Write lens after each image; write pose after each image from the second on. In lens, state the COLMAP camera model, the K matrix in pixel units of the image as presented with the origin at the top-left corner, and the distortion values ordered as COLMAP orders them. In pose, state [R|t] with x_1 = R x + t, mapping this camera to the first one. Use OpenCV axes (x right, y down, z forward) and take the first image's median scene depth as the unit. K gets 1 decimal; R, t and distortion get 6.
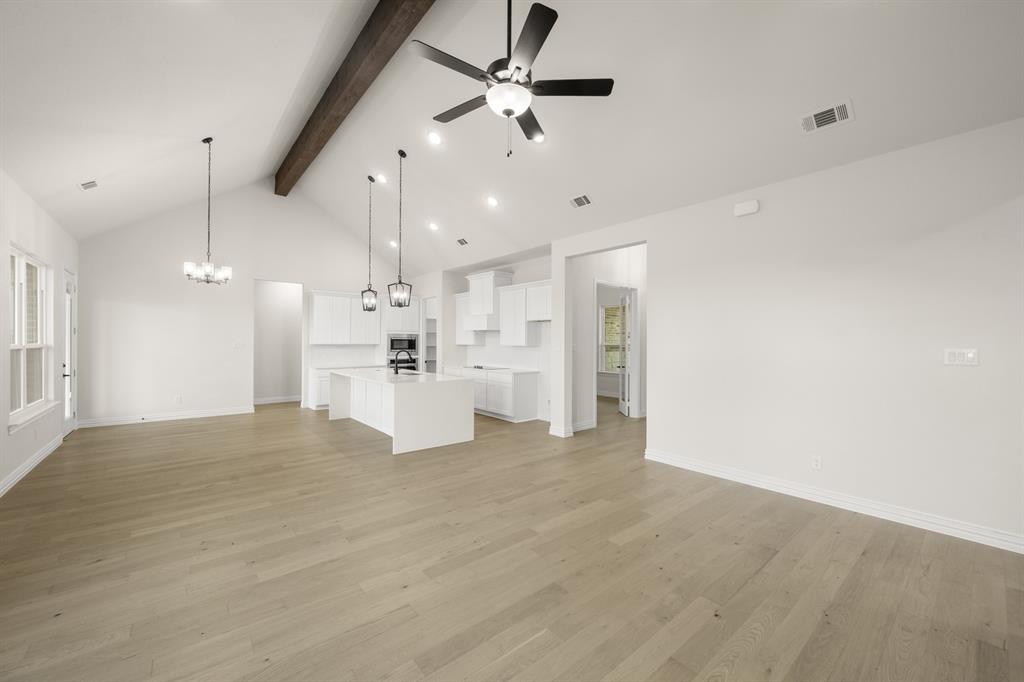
lens RADIAL K [[401.6, 0, 514.4], [0, 401.6, 339.3], [0, 0, 1]] dist [0.000784, 0.000234]
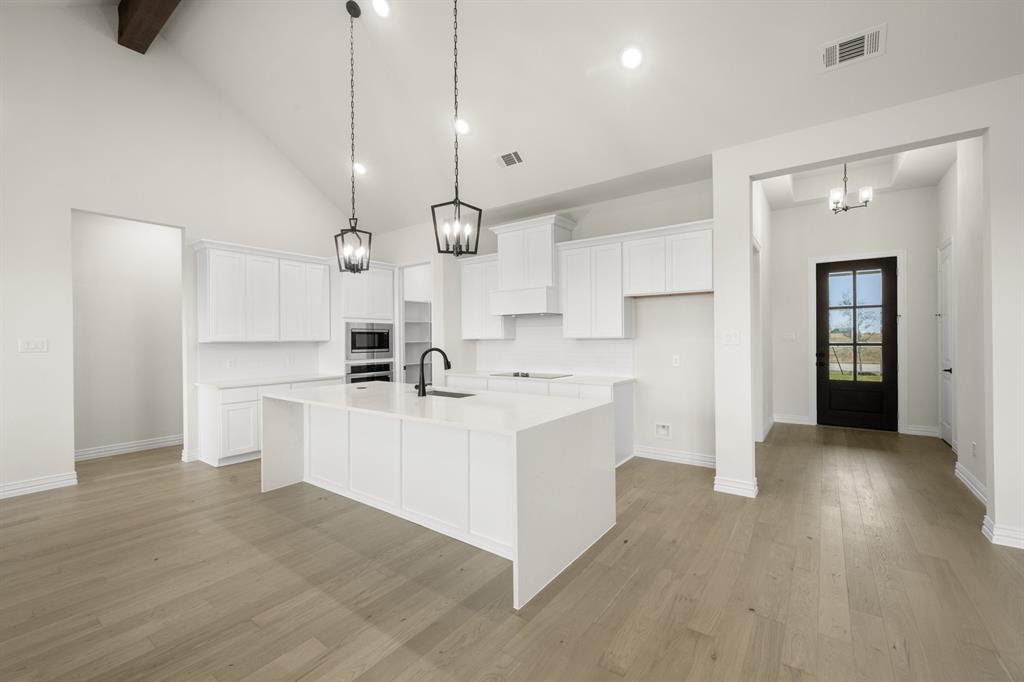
lens RADIAL K [[424.1, 0, 513.3], [0, 424.1, 339.0], [0, 0, 1]] dist [0.000867, 0.000065]
pose [[0.971817, -0.013879, 0.235327, -0.254253], [0.012848, 0.999900, 0.005916, 0.011352], [-0.235385, -0.002725, 0.971898, 0.379345]]
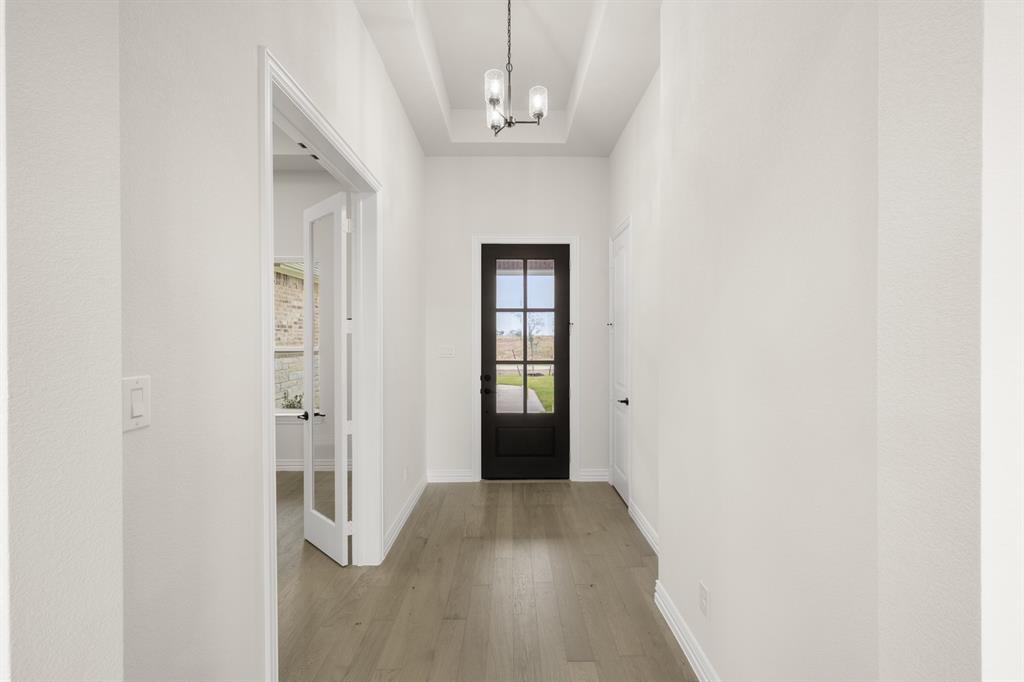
lens RADIAL K [[424.1, 0, 513.3], [0, 424.1, 339.0], [0, 0, 1]] dist [0.000867, 0.000065]
pose [[0.639835, -0.011614, 0.768425, 0.095348], [0.003180, 0.999917, 0.012465, -0.003399], [-0.768506, -0.005532, 0.639819, 0.640668]]
